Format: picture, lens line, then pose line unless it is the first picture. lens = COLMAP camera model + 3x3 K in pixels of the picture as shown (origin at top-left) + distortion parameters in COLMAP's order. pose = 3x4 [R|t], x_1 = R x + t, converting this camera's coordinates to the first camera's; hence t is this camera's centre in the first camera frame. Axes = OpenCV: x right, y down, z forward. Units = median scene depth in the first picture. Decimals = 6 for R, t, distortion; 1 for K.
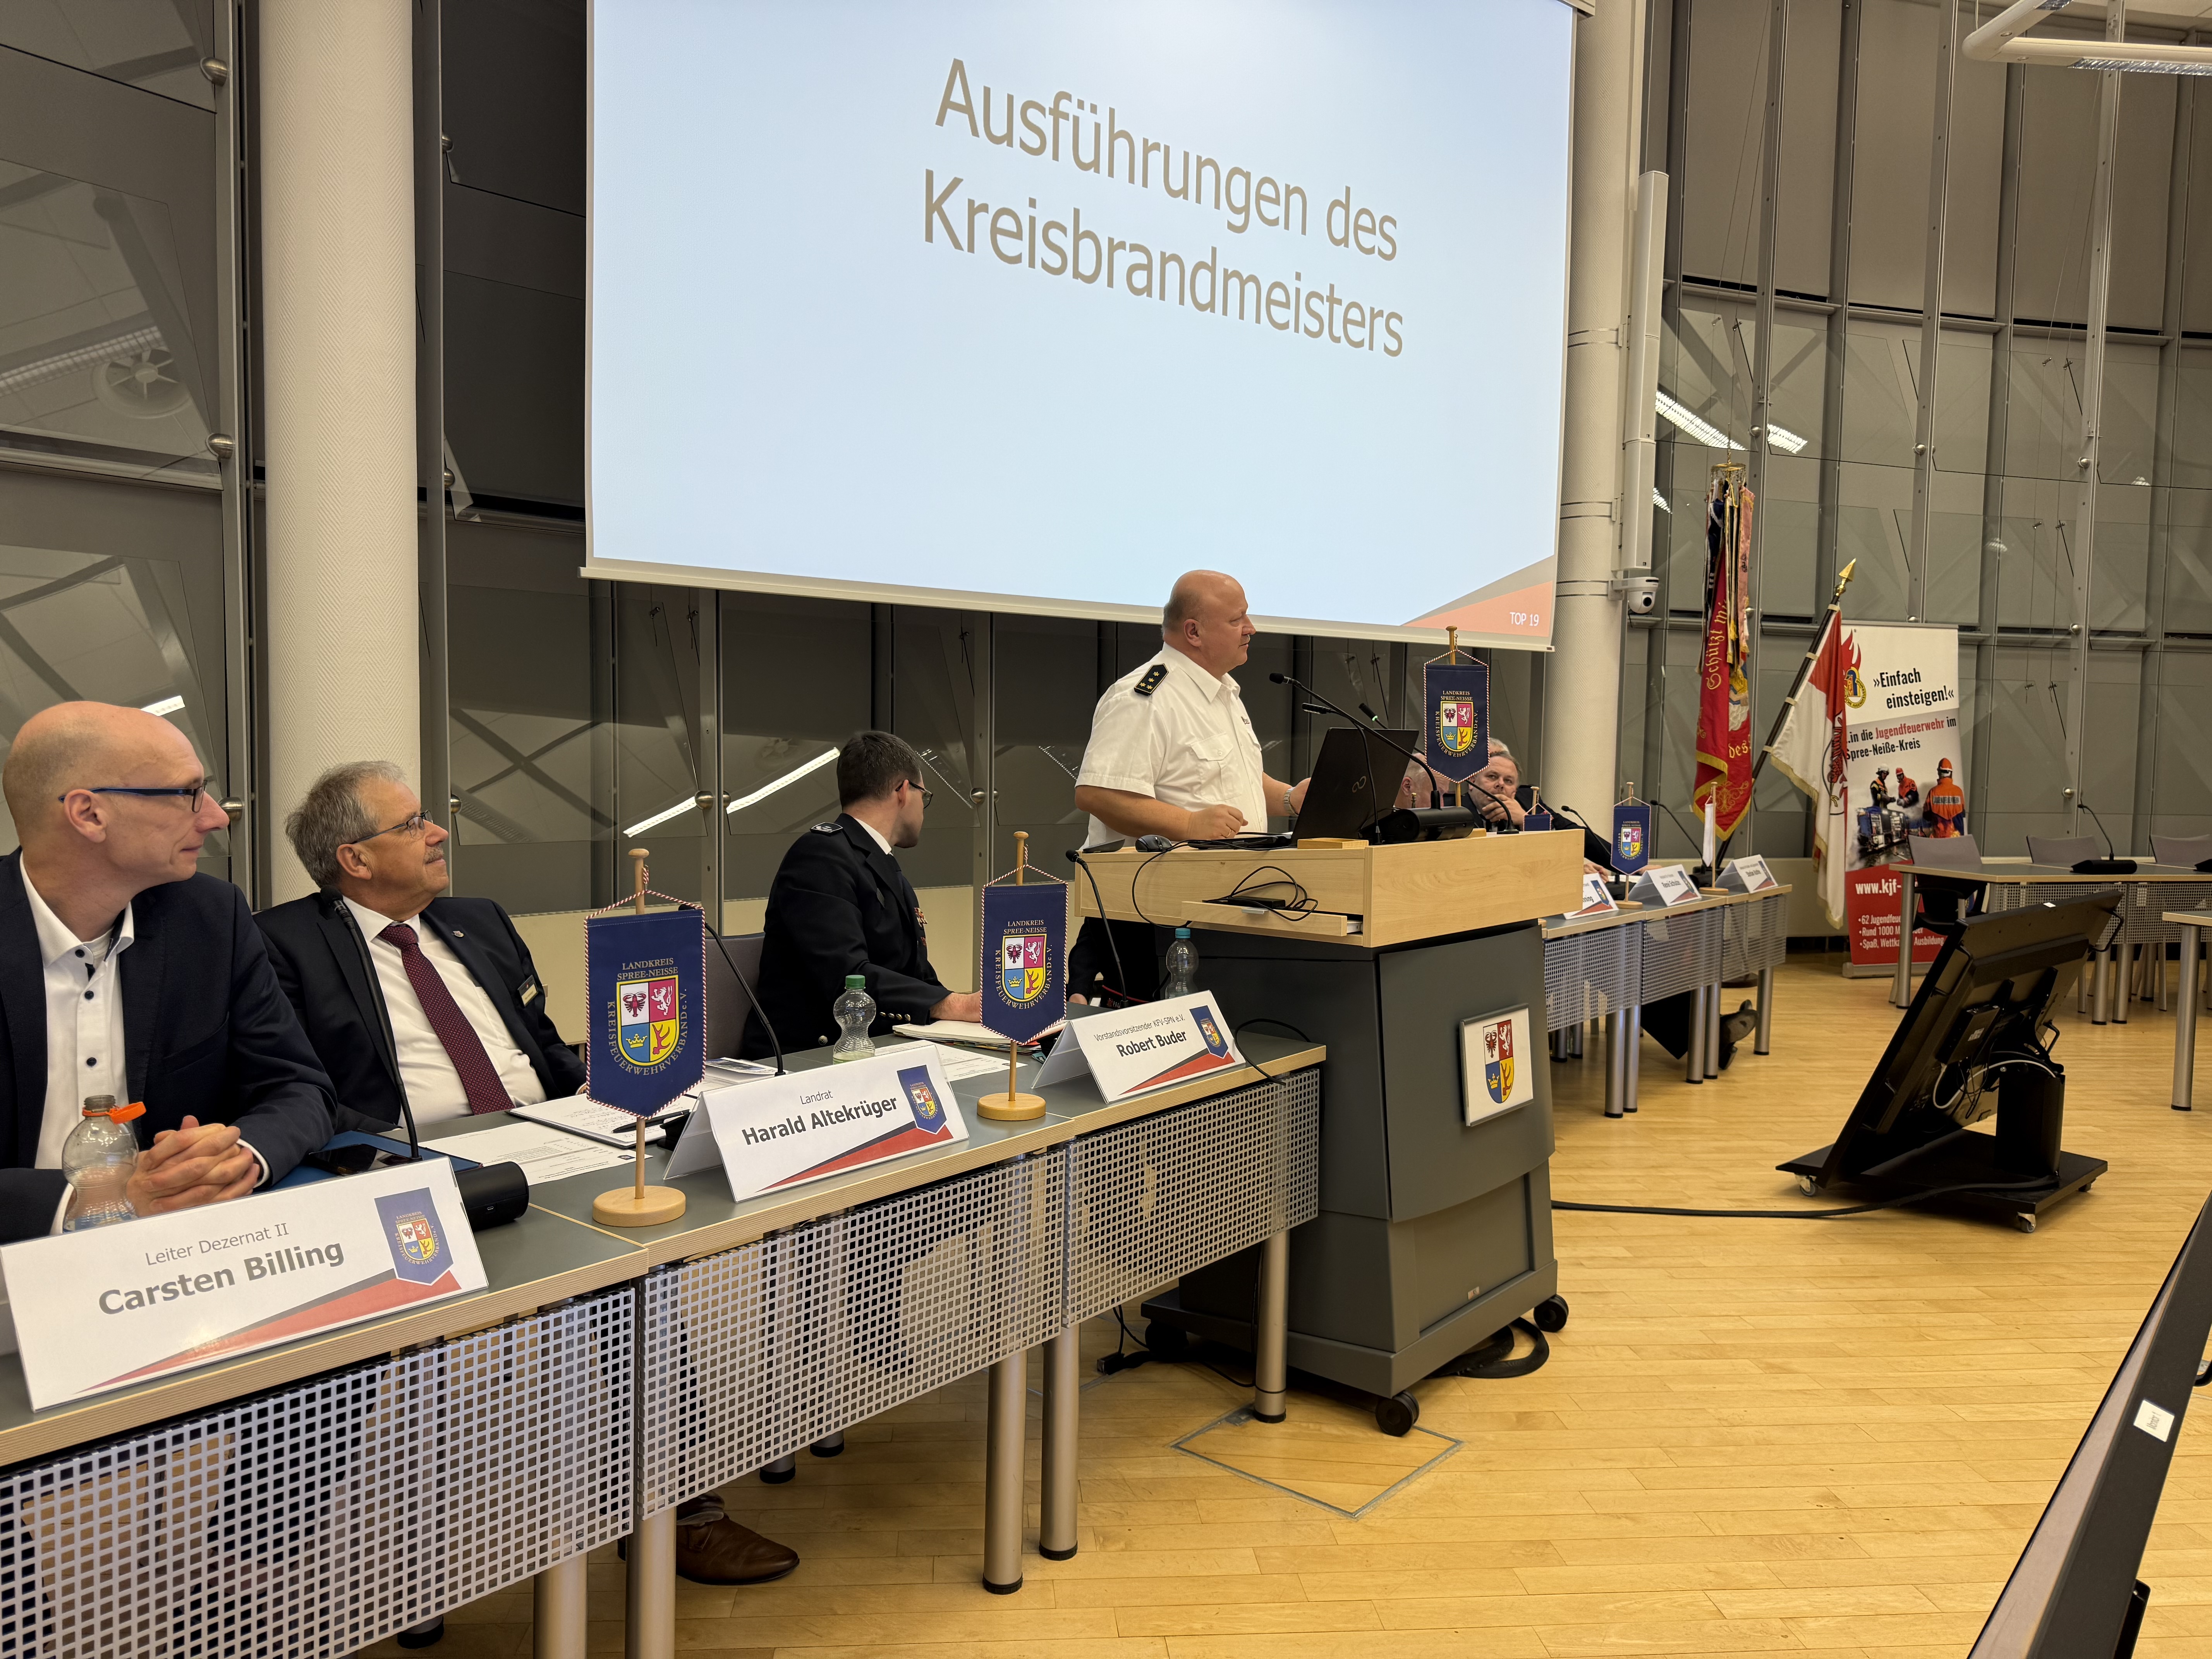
lens RADIAL K [[1530.4, 0, 1111.8], [0, 1530.4, 824.5], [0, 0, 1]] dist [0.028142, -0.038416]
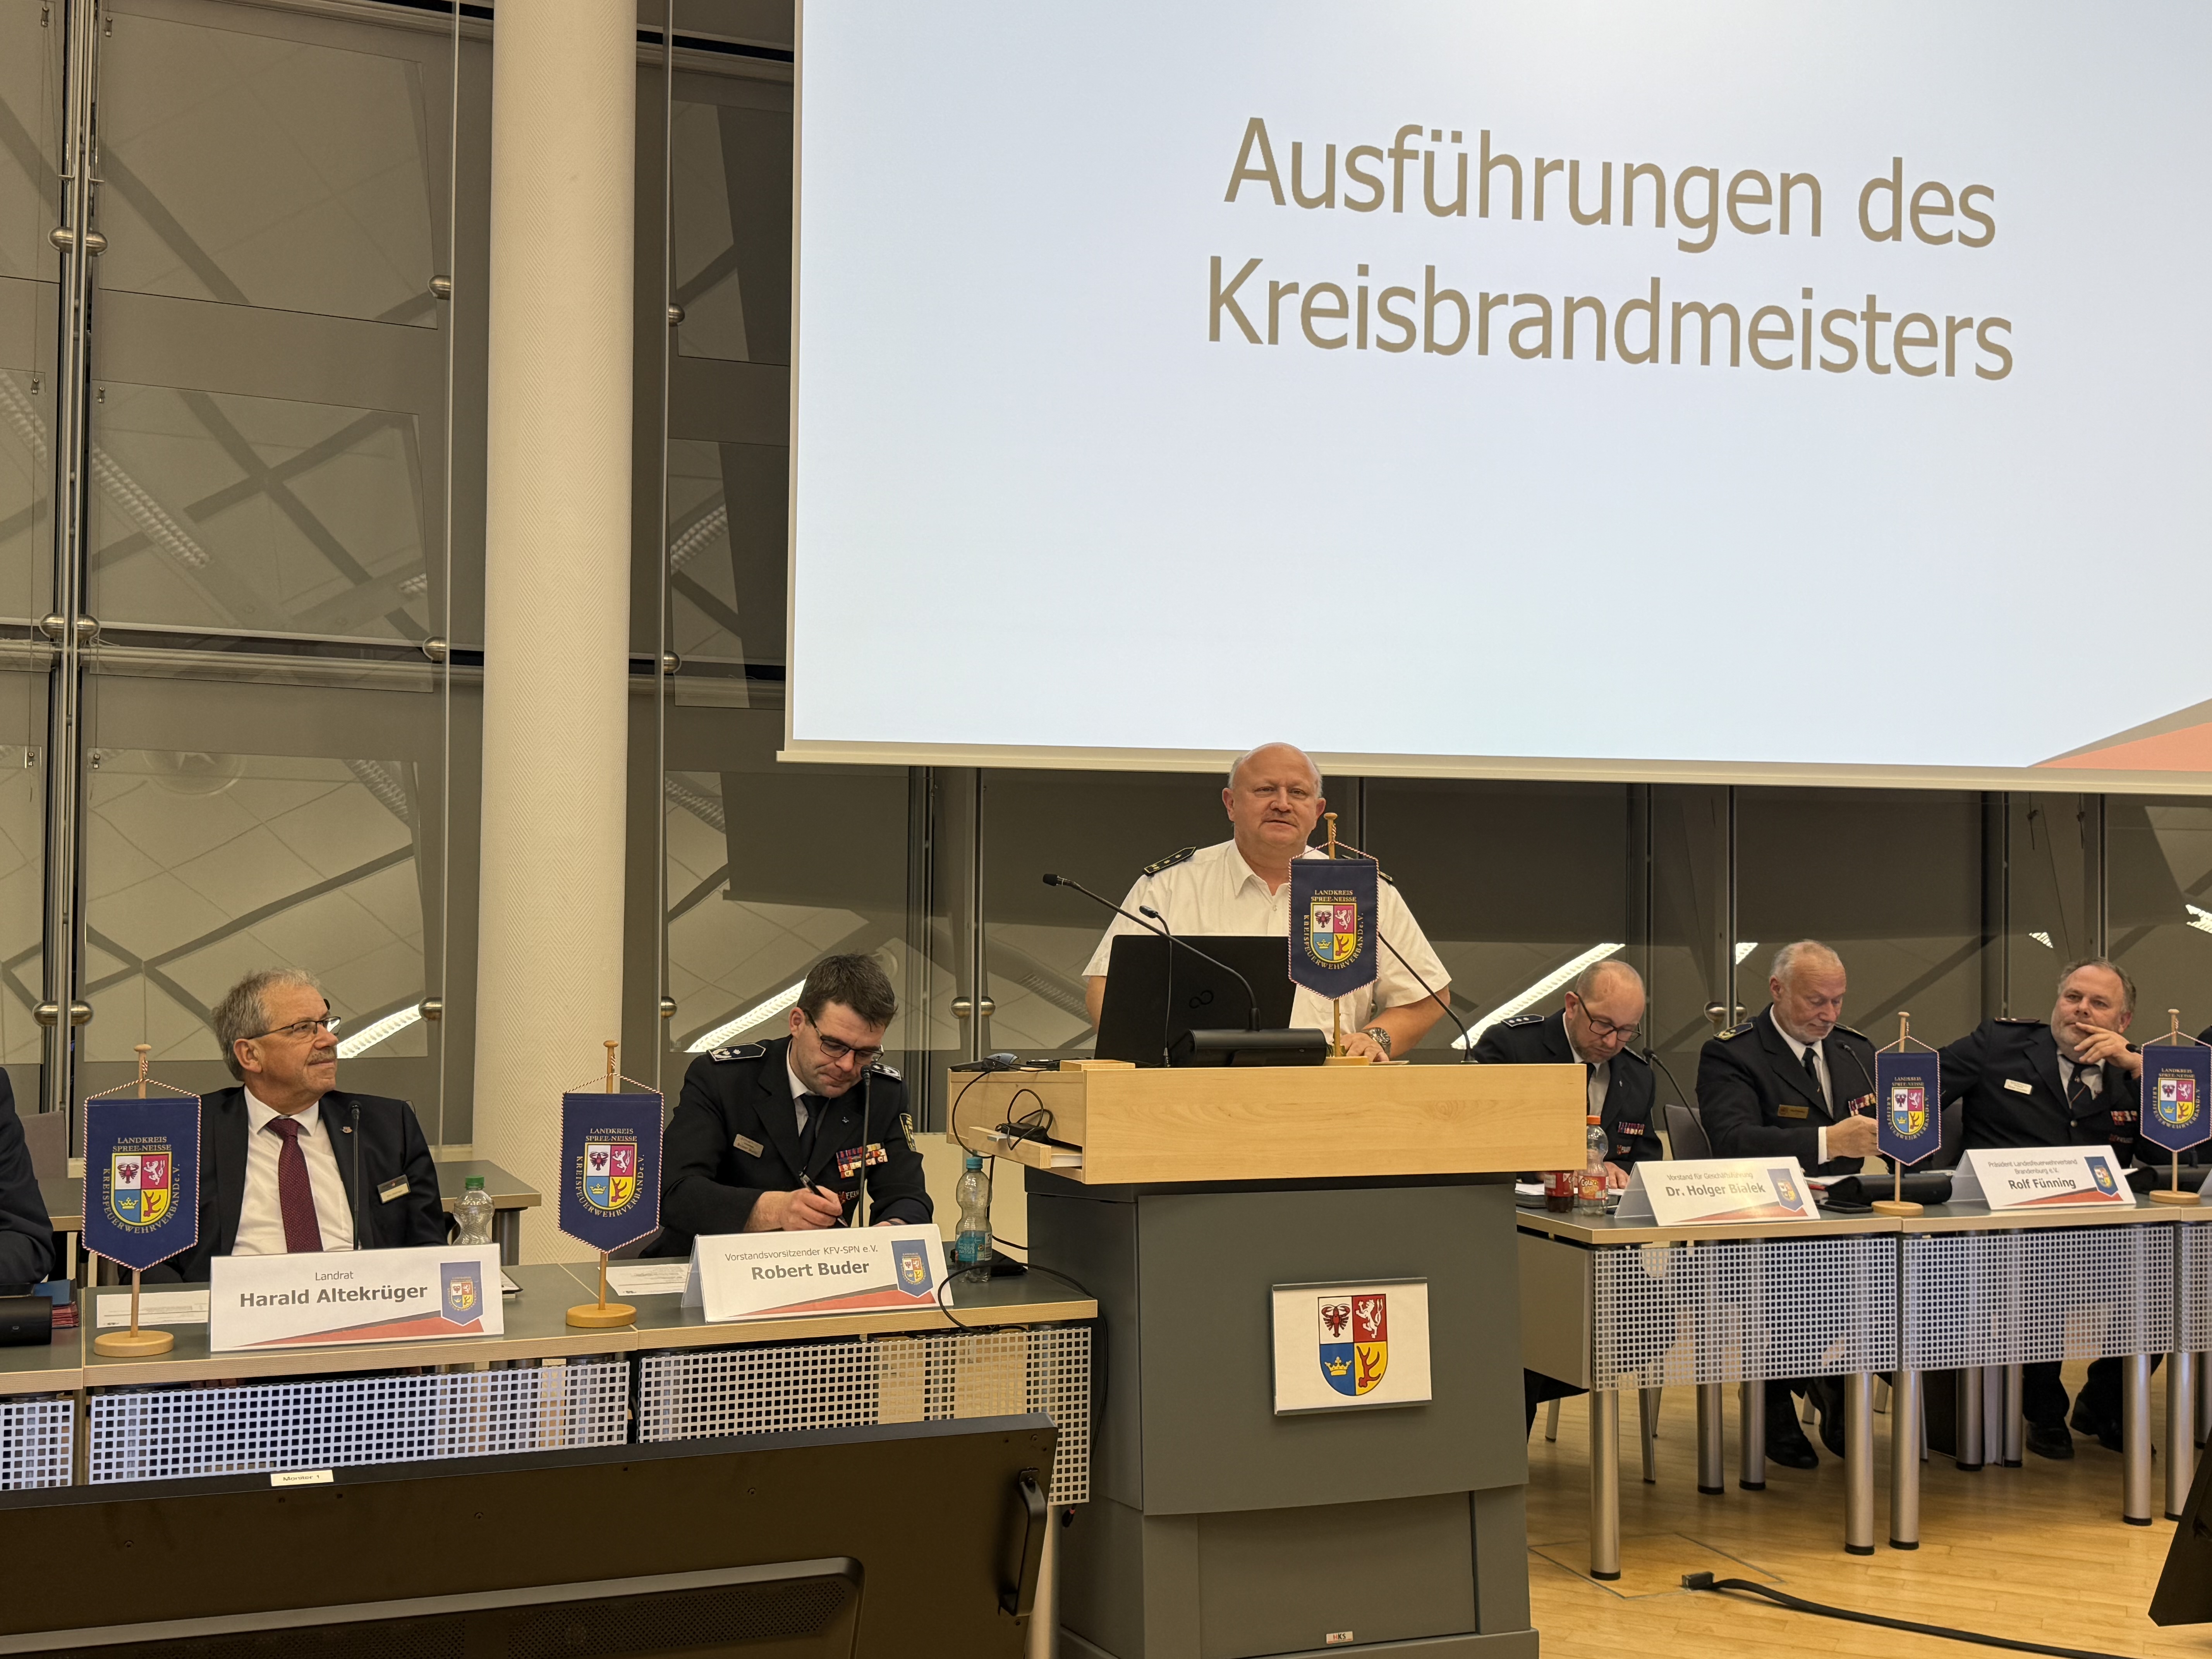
lens RADIAL K [[2210.9, 0, 1068.2], [0, 2210.9, 830.2], [0, 0, 1]] dist [0.179481, -0.438792]
pose [[0.888233, -0.019010, -0.459000, 0.279059], [-0.025795, 0.995503, -0.091146, -0.002336], [0.458669, 0.092799, 0.883748, -0.061806]]
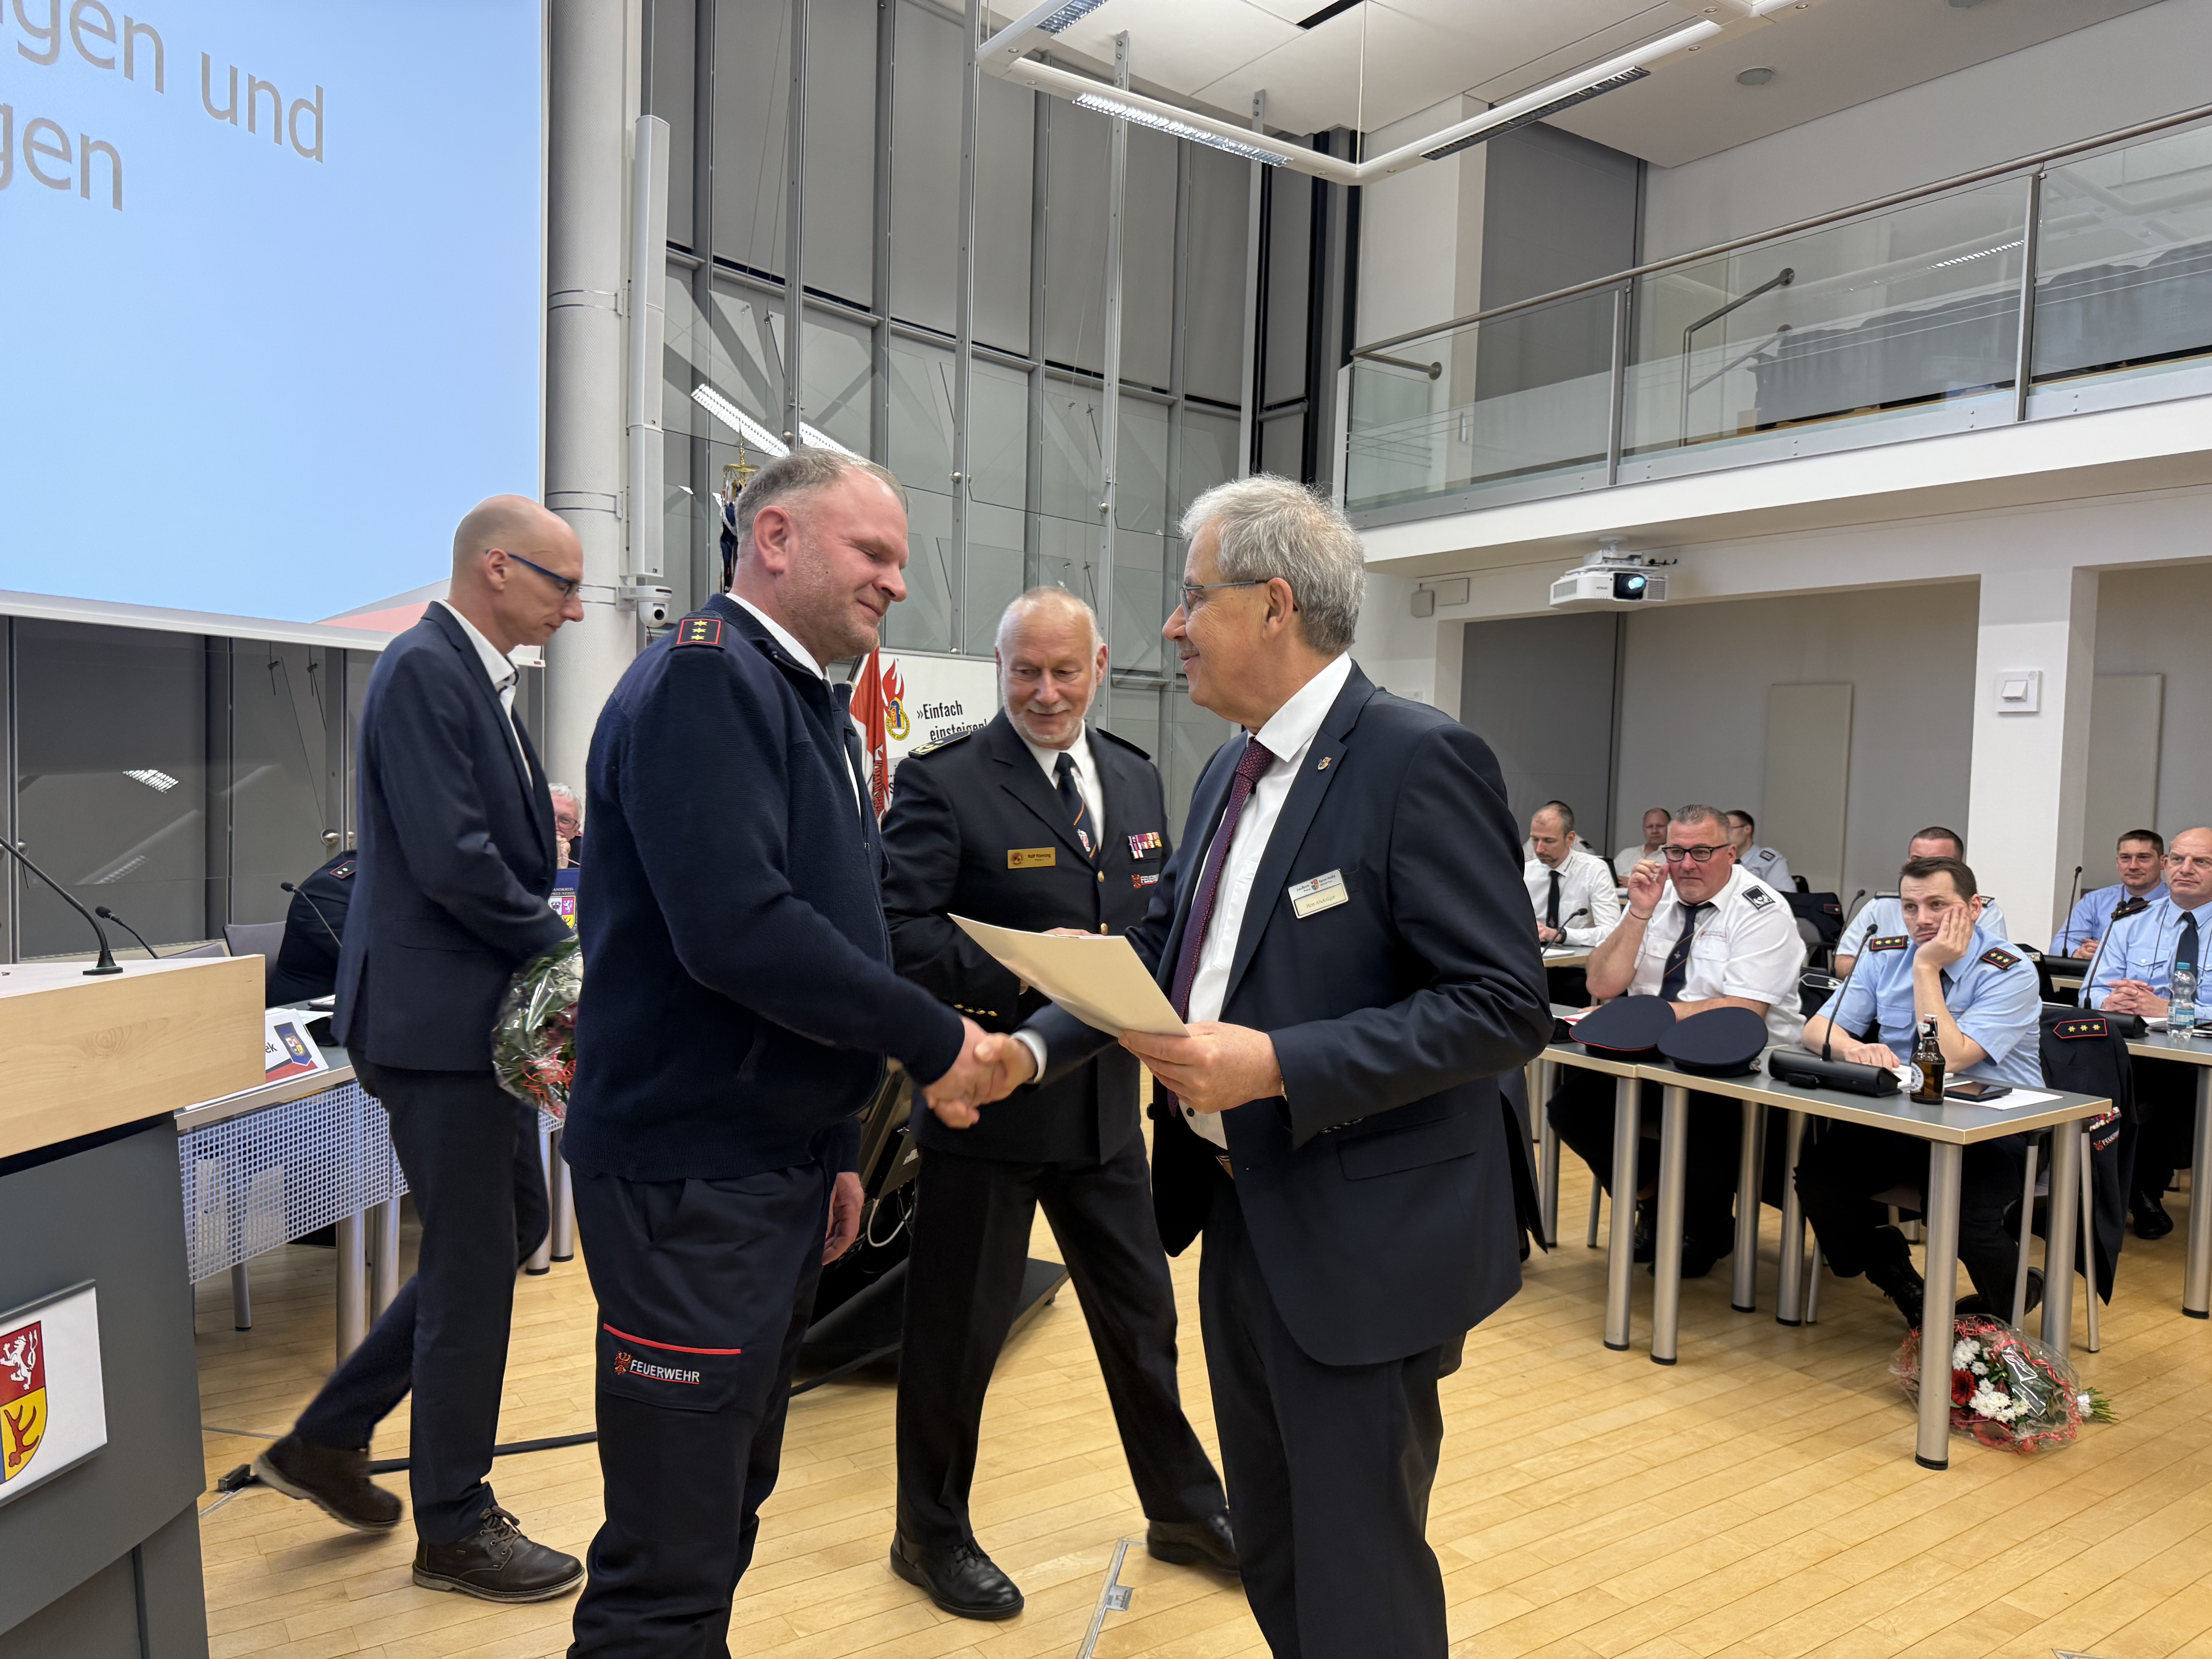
lens RADIAL K [[1530.4, 0, 1111.8], [0, 1530.4, 824.5], [0, 0, 1]] dist [0.028142, -0.038416]
pose [[0.862202, -0.009888, 0.506468, 0.133899], [0.013858, 0.999896, -0.004070, -0.020550], [-0.506374, 0.010528, 0.862249, 0.130996]]
